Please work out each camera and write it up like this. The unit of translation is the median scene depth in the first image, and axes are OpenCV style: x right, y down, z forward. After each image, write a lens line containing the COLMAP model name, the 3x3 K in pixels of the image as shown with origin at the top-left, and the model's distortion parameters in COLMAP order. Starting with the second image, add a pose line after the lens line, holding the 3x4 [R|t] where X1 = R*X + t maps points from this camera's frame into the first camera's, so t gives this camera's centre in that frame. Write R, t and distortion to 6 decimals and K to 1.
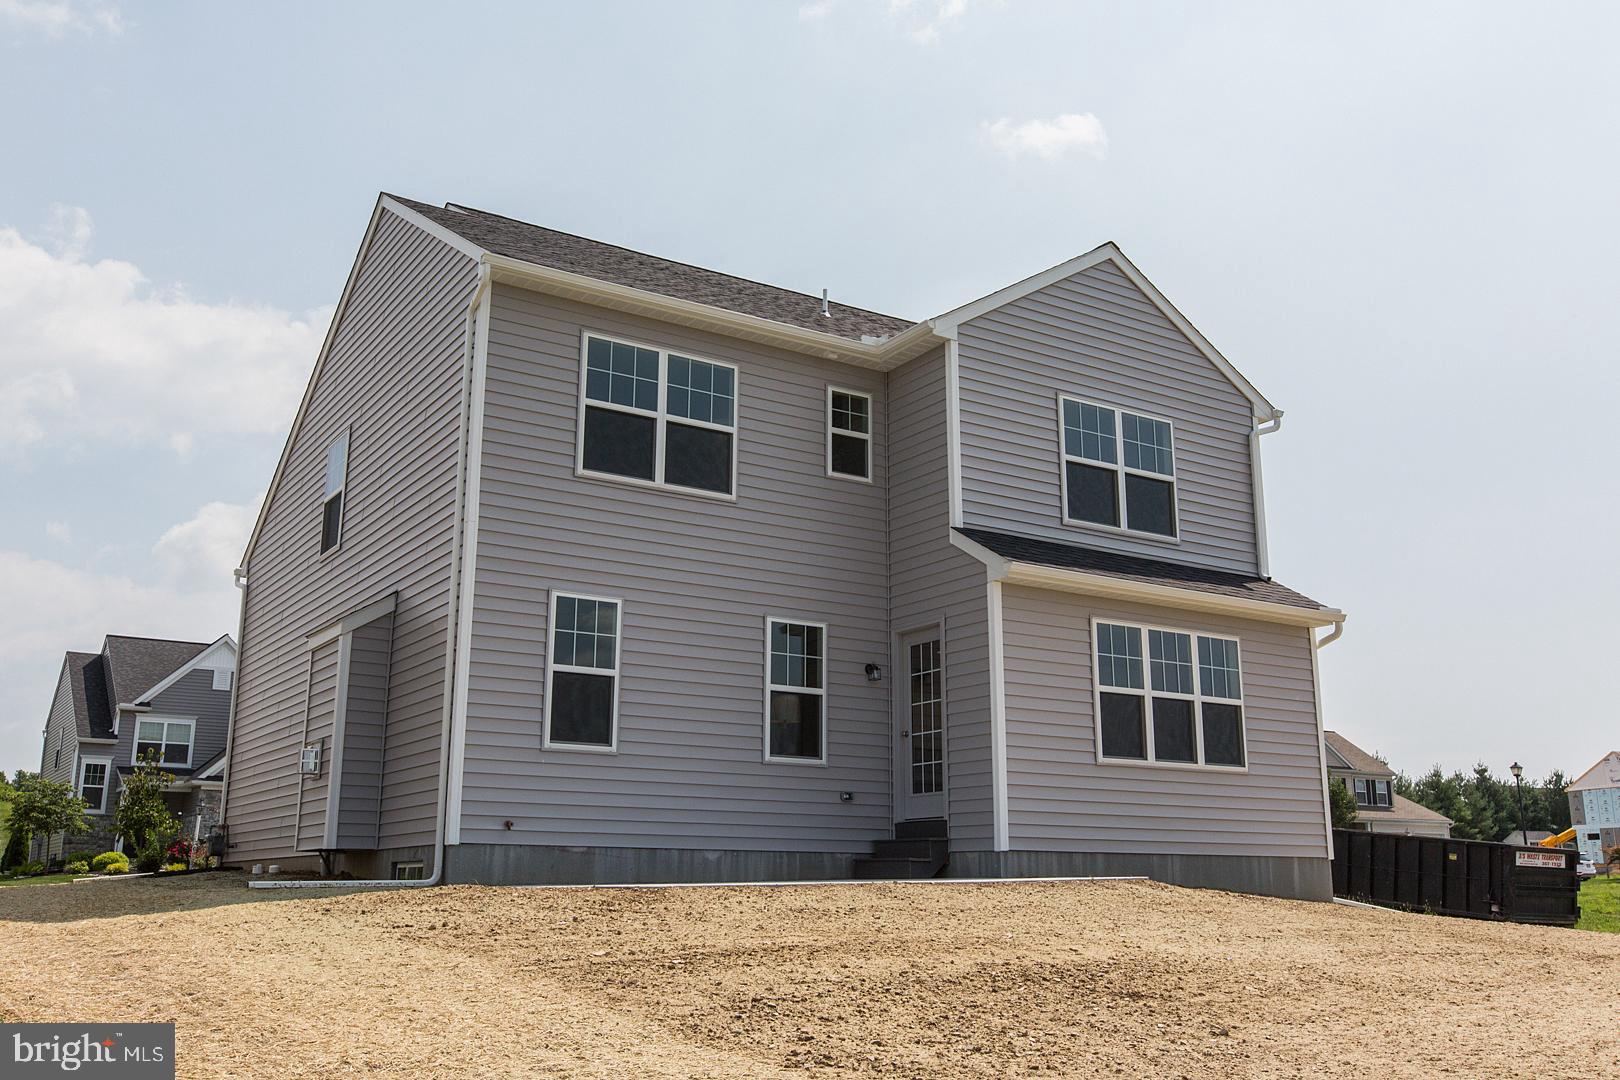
lens RADIAL K [[1467.5, 0, 813.3], [0, 1467.5, 544.9], [0, 0, 1]] dist [0.010393, 0.000000]
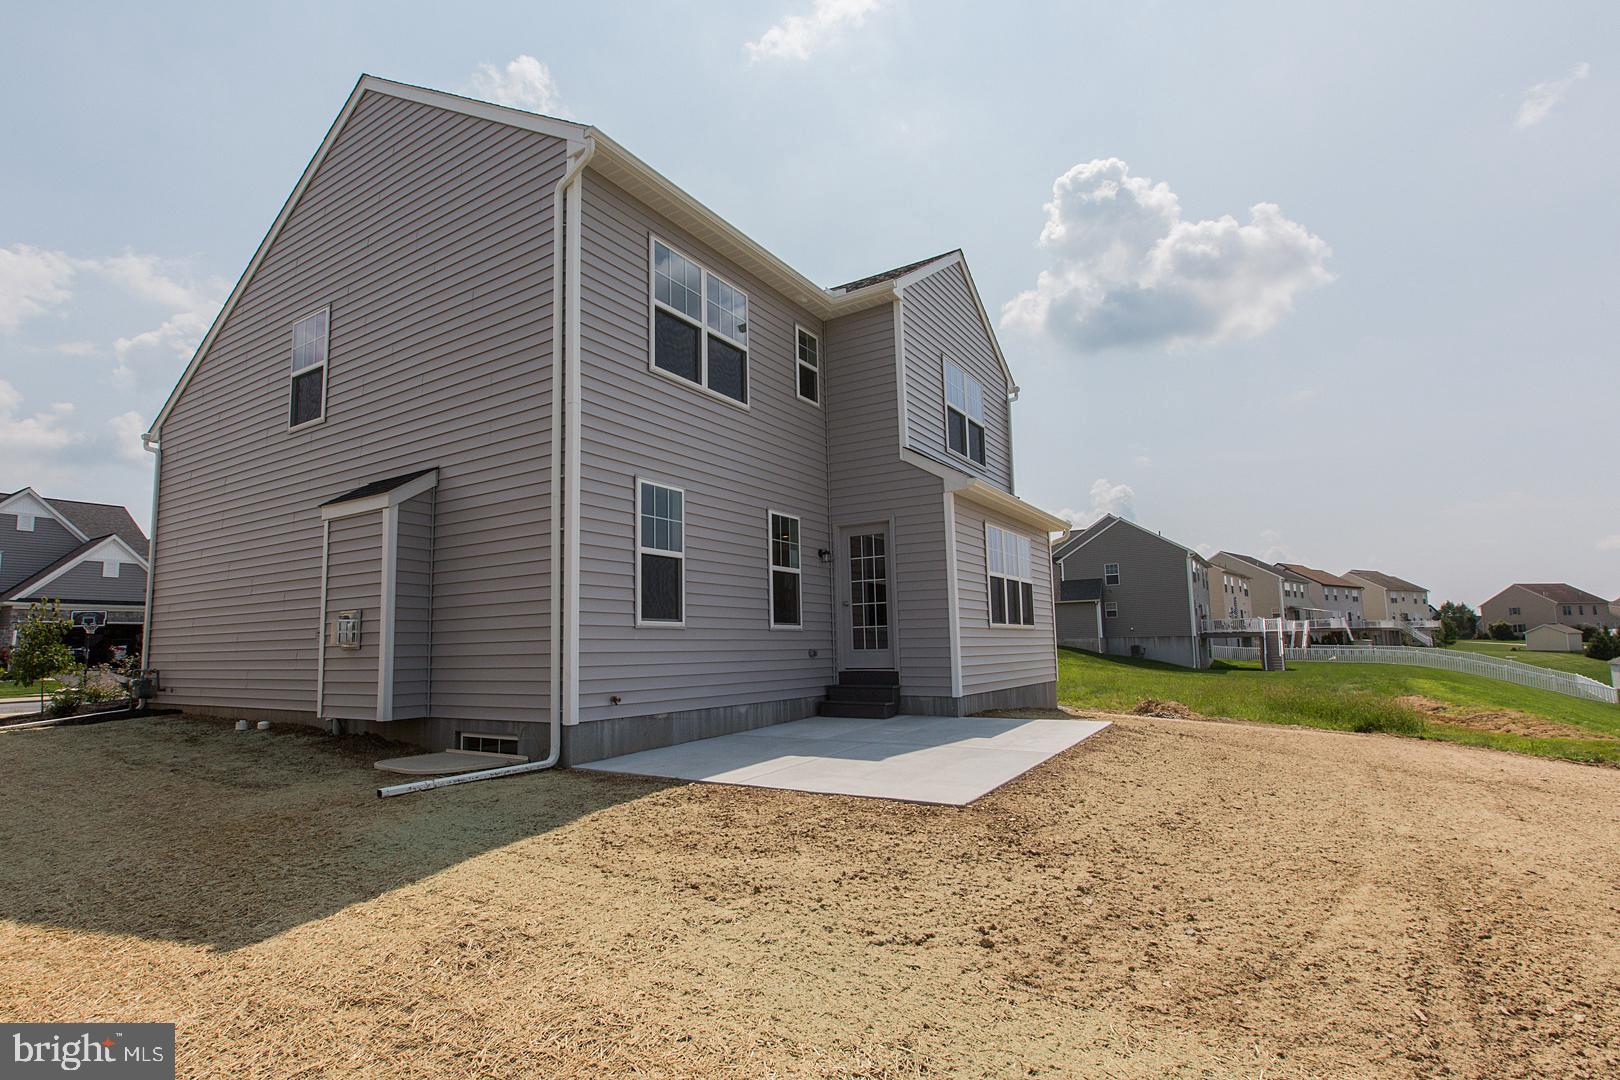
lens RADIAL K [[789.4, 0, 761.0], [0, 789.4, 564.3], [0, 0, 1]] dist [0.014744, 0.001114]
pose [[0.920710, 0.021149, 0.389675, -0.288288], [-0.069574, 0.991429, 0.110579, 0.021656], [-0.383996, -0.128922, 0.914290, 0.396228]]
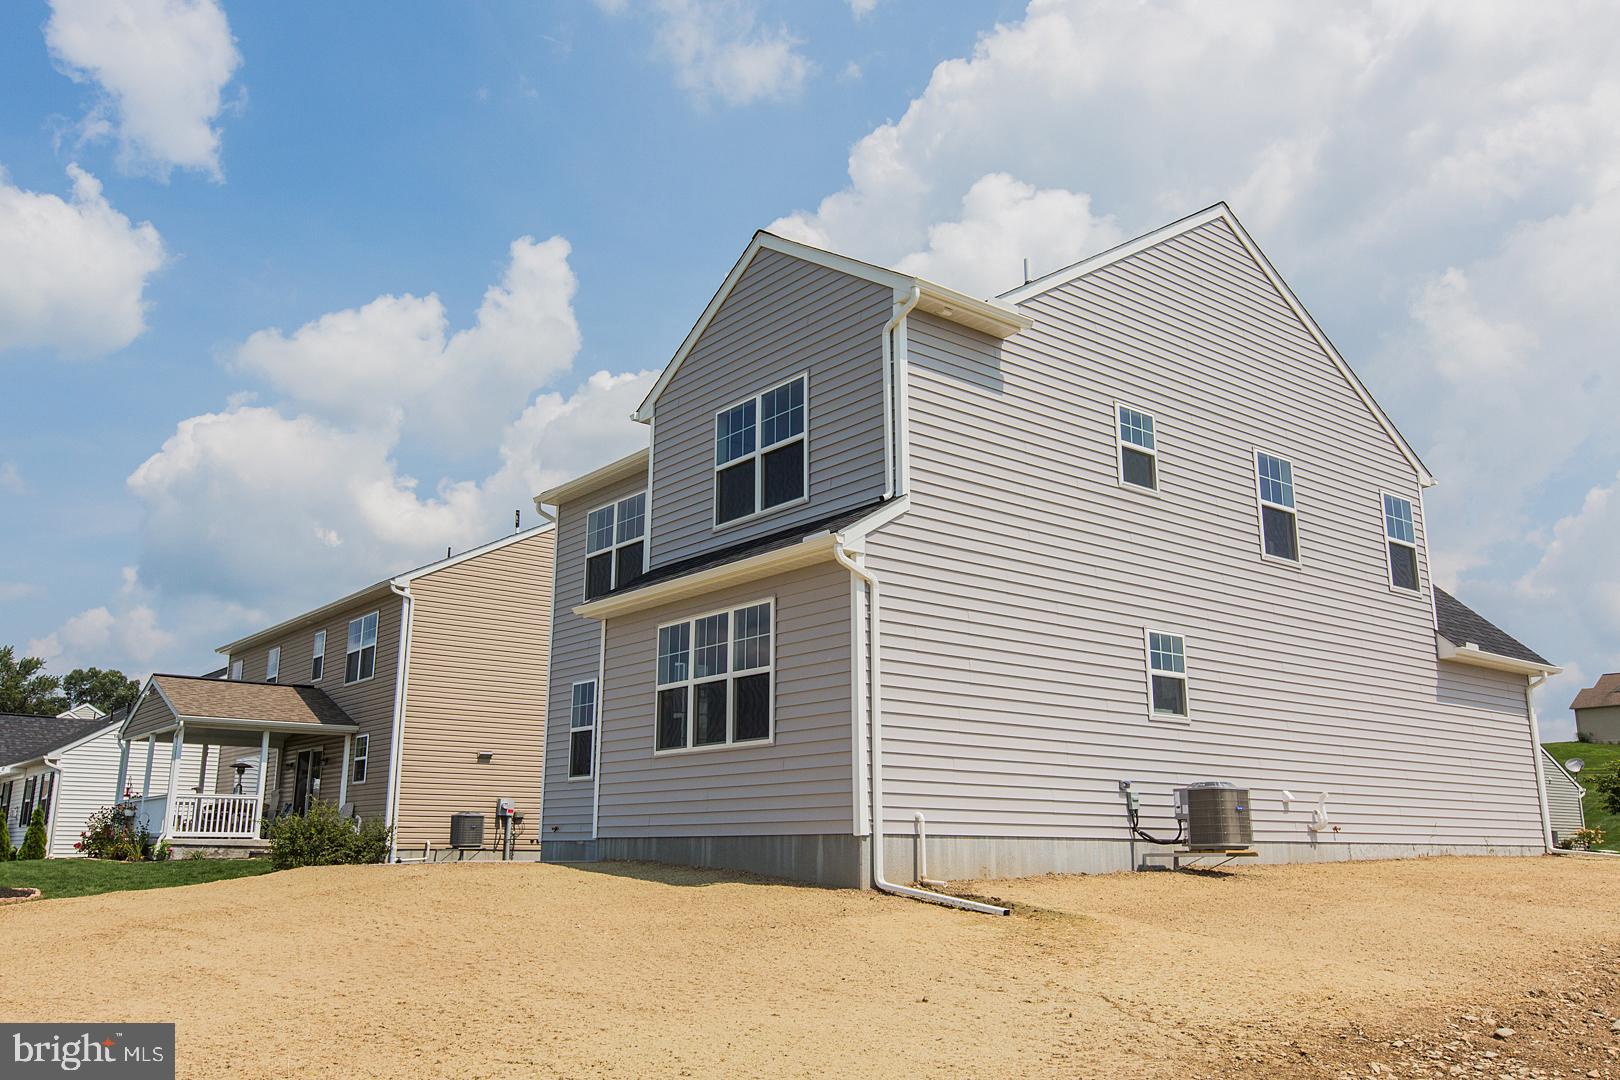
lens RADIAL K [[1301.6, 0, 818.6], [0, 1301.6, 552.6], [0, 0, 1]] dist [0.036281, -0.032006]
pose [[0.115193, -0.226269, -0.967230, 1.159506], [0.226635, 0.954017, -0.196187, 0.216156], [0.967144, -0.196609, 0.161176, 0.961671]]
